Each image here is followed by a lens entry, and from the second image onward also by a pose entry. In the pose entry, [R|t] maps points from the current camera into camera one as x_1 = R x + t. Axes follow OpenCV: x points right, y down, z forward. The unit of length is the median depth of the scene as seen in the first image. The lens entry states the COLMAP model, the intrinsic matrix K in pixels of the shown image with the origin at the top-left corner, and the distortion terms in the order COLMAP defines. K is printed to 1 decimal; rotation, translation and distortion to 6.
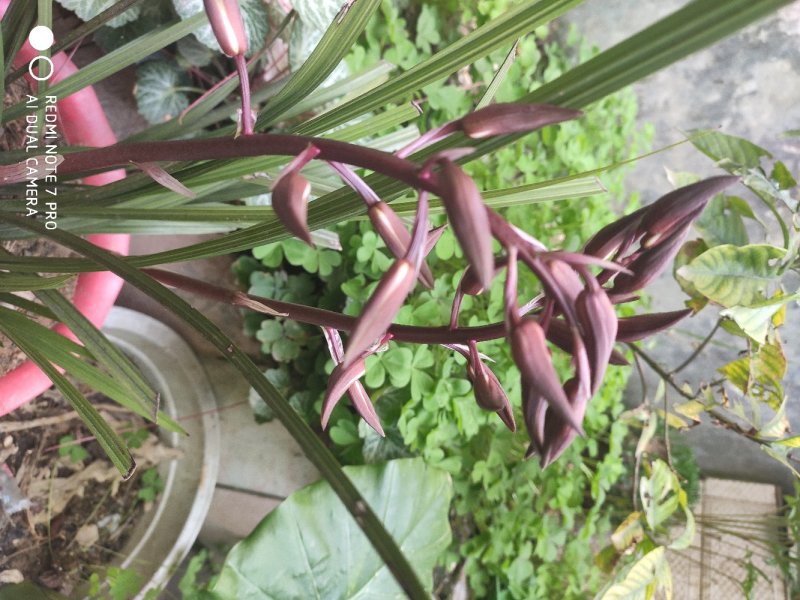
lens RADIAL K [[612.6, 0, 400.5], [0, 612.6, 314.7], [0, 0, 1]] dist [0.012545, -0.003618]
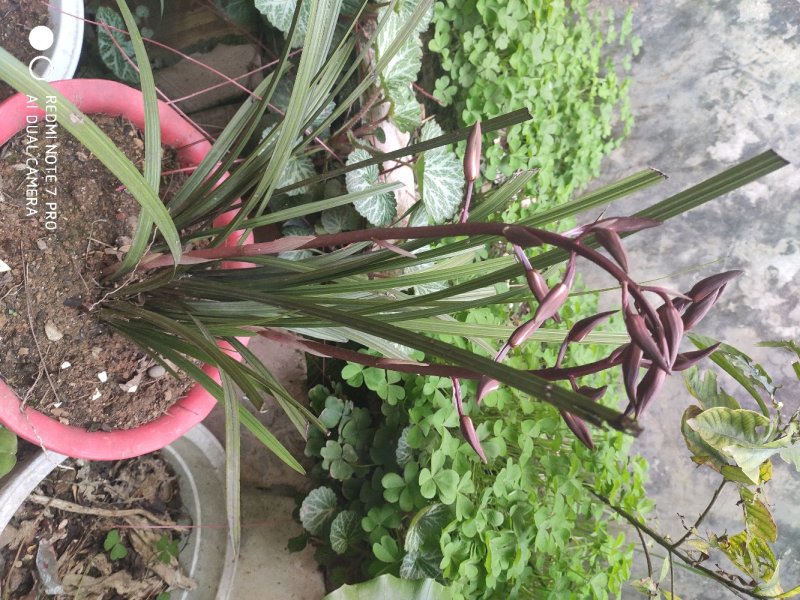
lens RADIAL K [[612.6, 0, 400.5], [0, 612.6, 314.7], [0, 0, 1]] dist [0.012545, -0.003618]
pose [[0.988841, 0.148874, 0.005498, -0.132296], [-0.136186, 0.918290, -0.371749, 0.209009], [-0.060392, 0.366852, 0.928317, -0.175260]]
